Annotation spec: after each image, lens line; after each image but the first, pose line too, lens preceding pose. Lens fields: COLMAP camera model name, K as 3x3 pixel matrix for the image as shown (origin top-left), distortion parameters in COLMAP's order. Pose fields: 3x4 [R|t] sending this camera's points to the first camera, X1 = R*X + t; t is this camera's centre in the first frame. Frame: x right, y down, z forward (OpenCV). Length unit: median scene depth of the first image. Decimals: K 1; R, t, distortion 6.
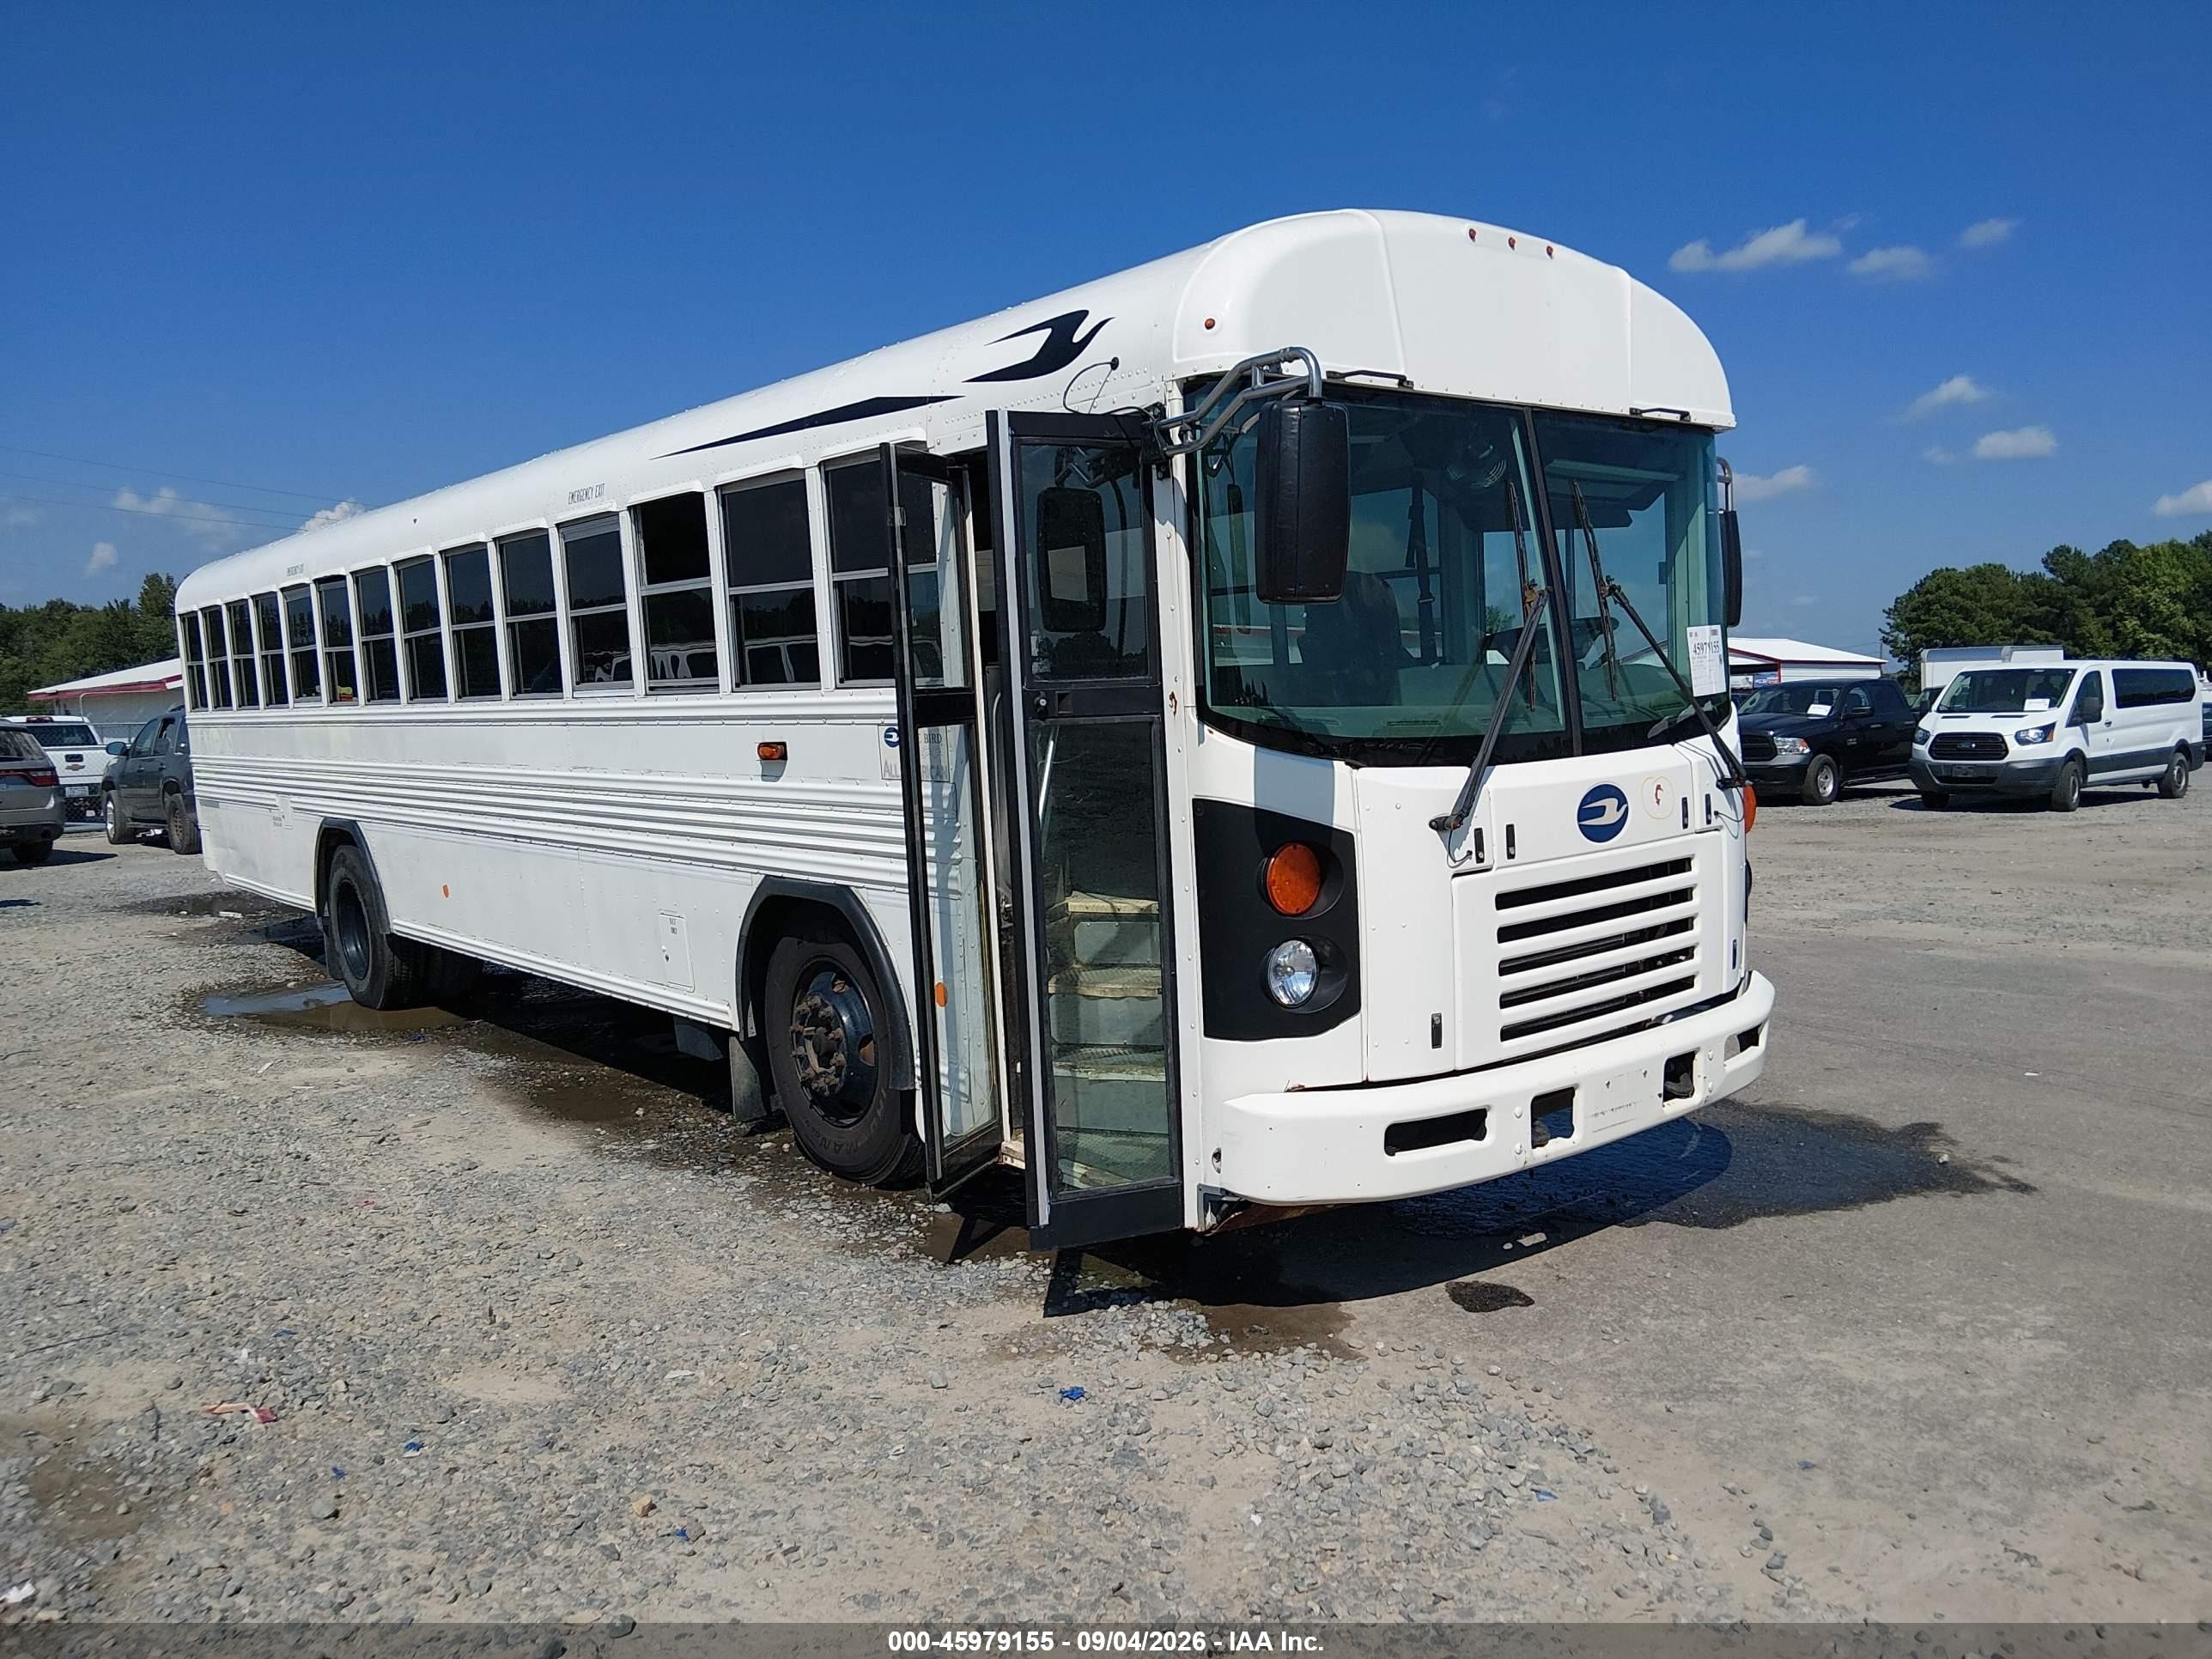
lens RADIAL K [[1708.9, 0, 1095.6], [0, 1708.9, 814.2], [0, 0, 1]] dist [0.023709, -0.021100]
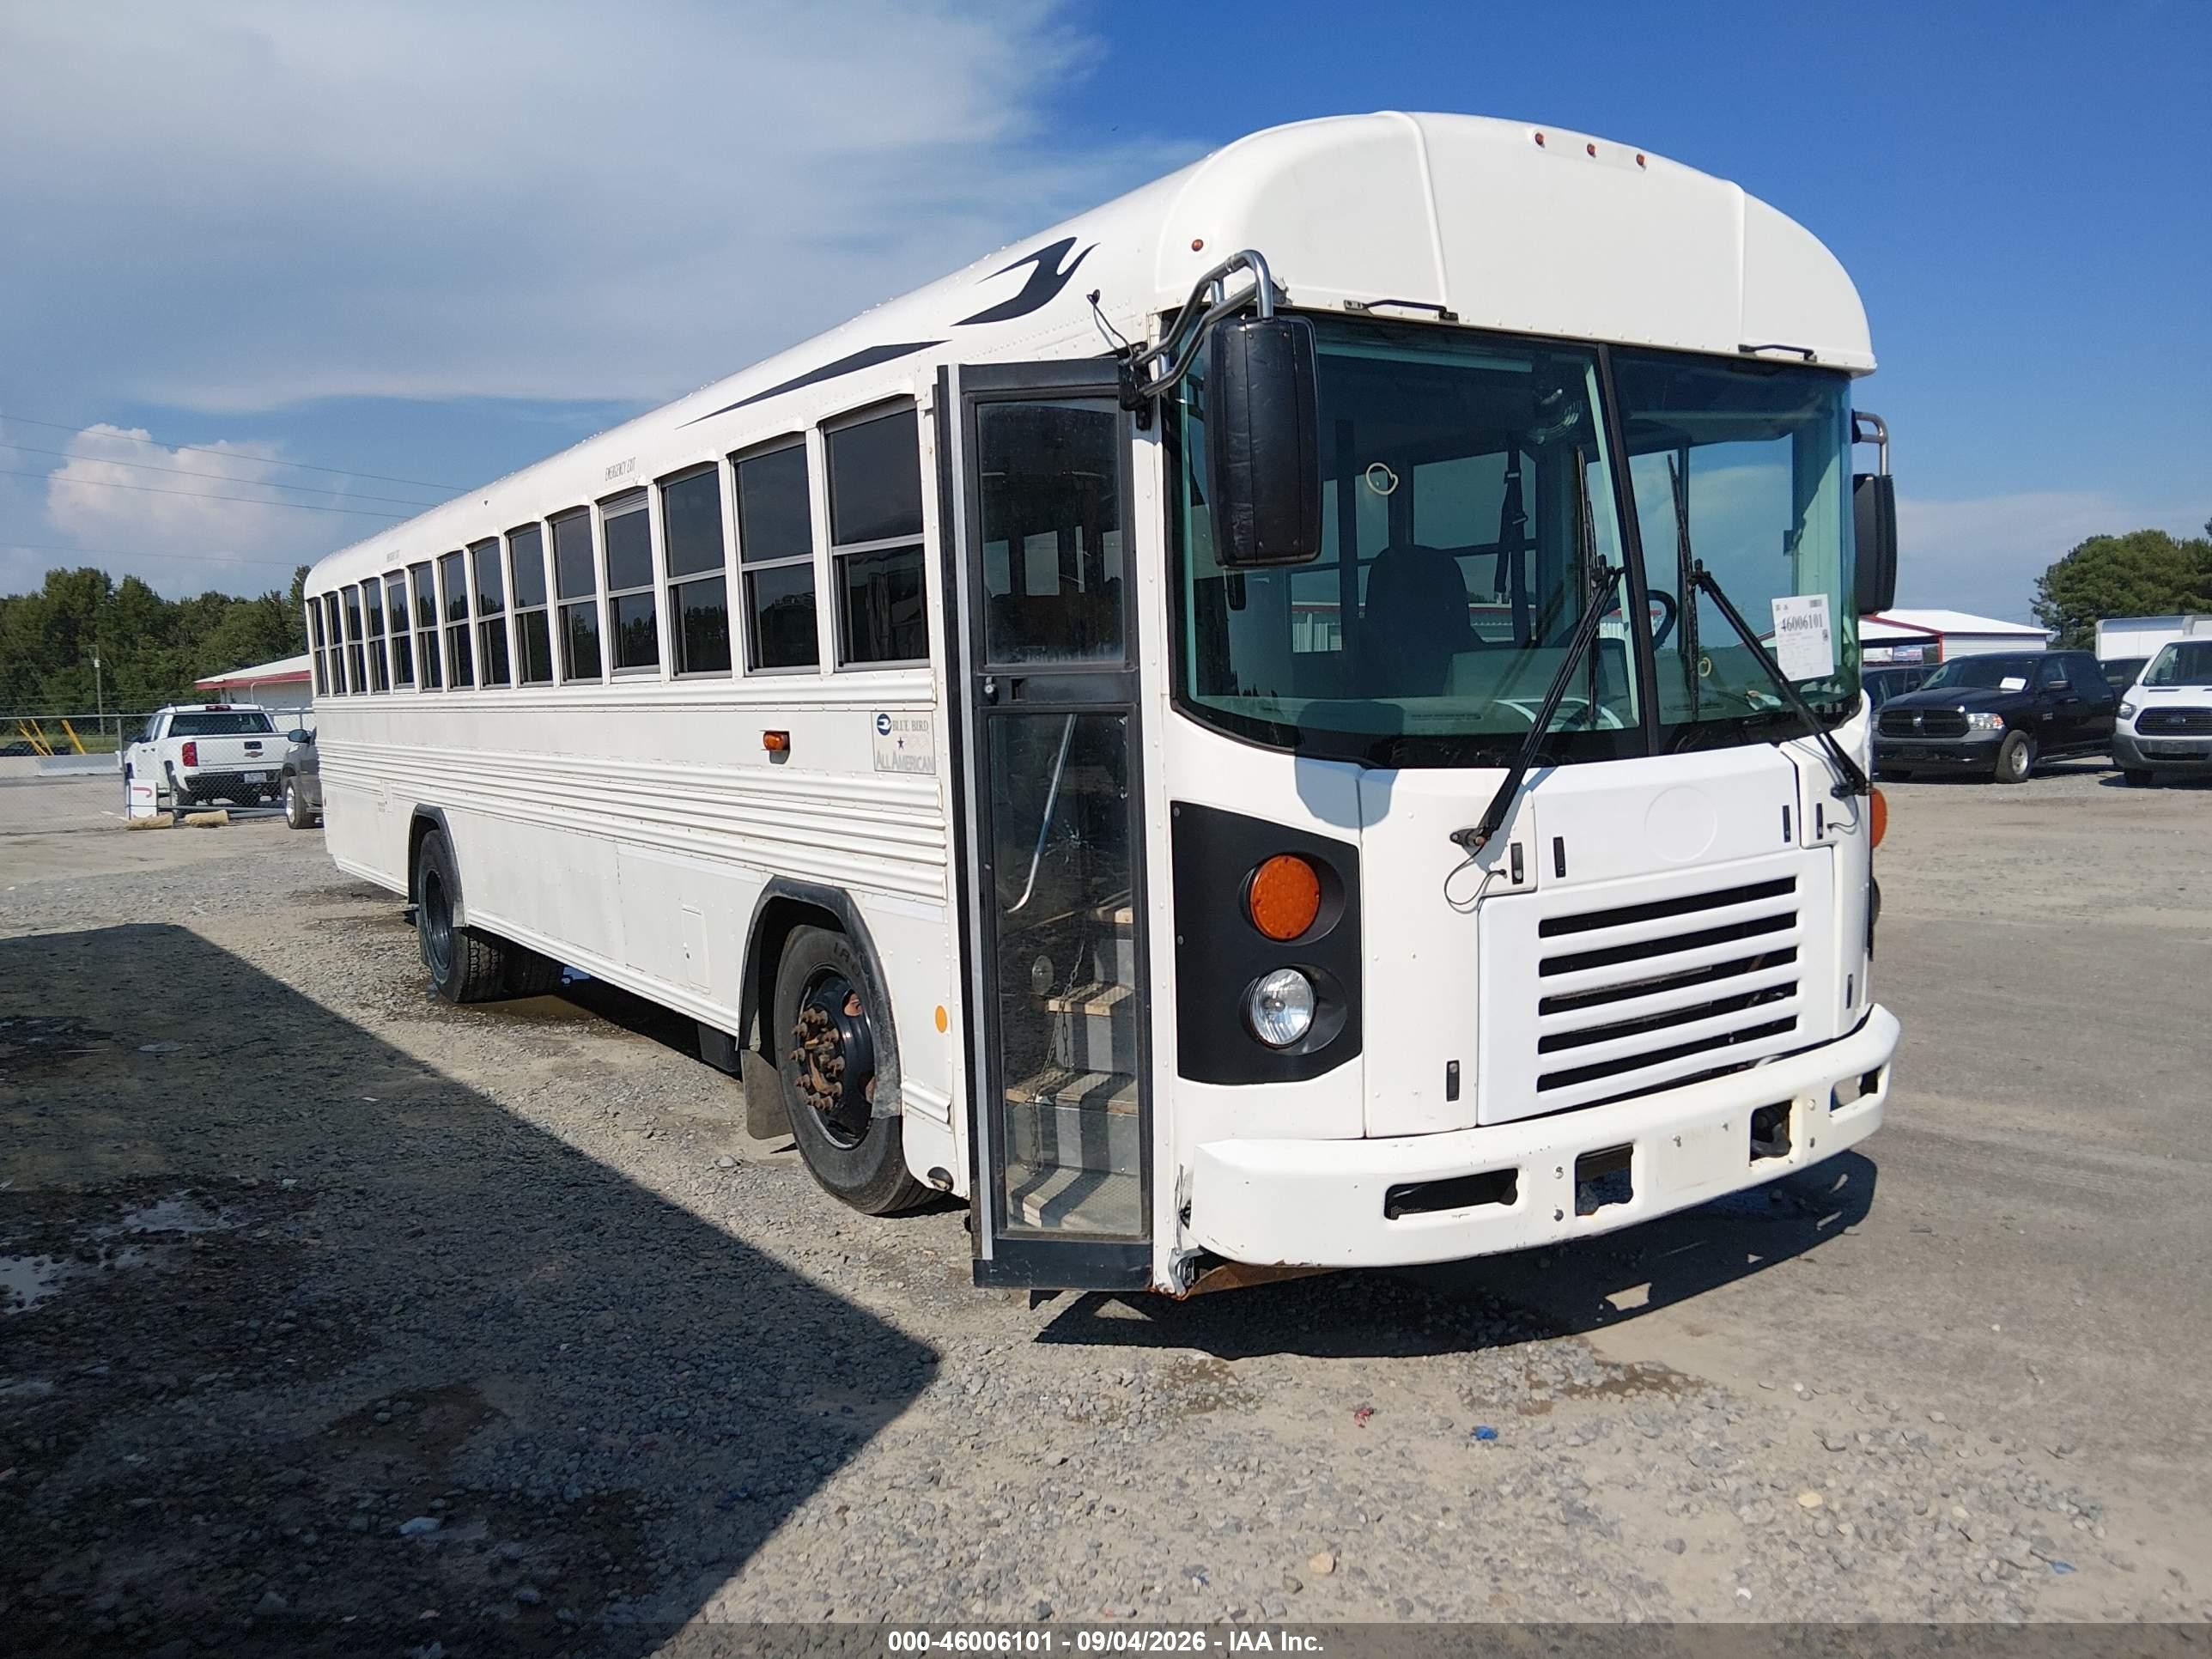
lens RADIAL K [[1708.9, 0, 1096.1], [0, 1708.9, 847.4], [0, 0, 1]] dist [0.023709, -0.021100]
pose [[0.992823, 0.019546, -0.117983, 0.113881], [-0.016556, 0.999518, 0.026263, -0.007394], [0.118439, -0.024121, 0.992668, 0.128424]]
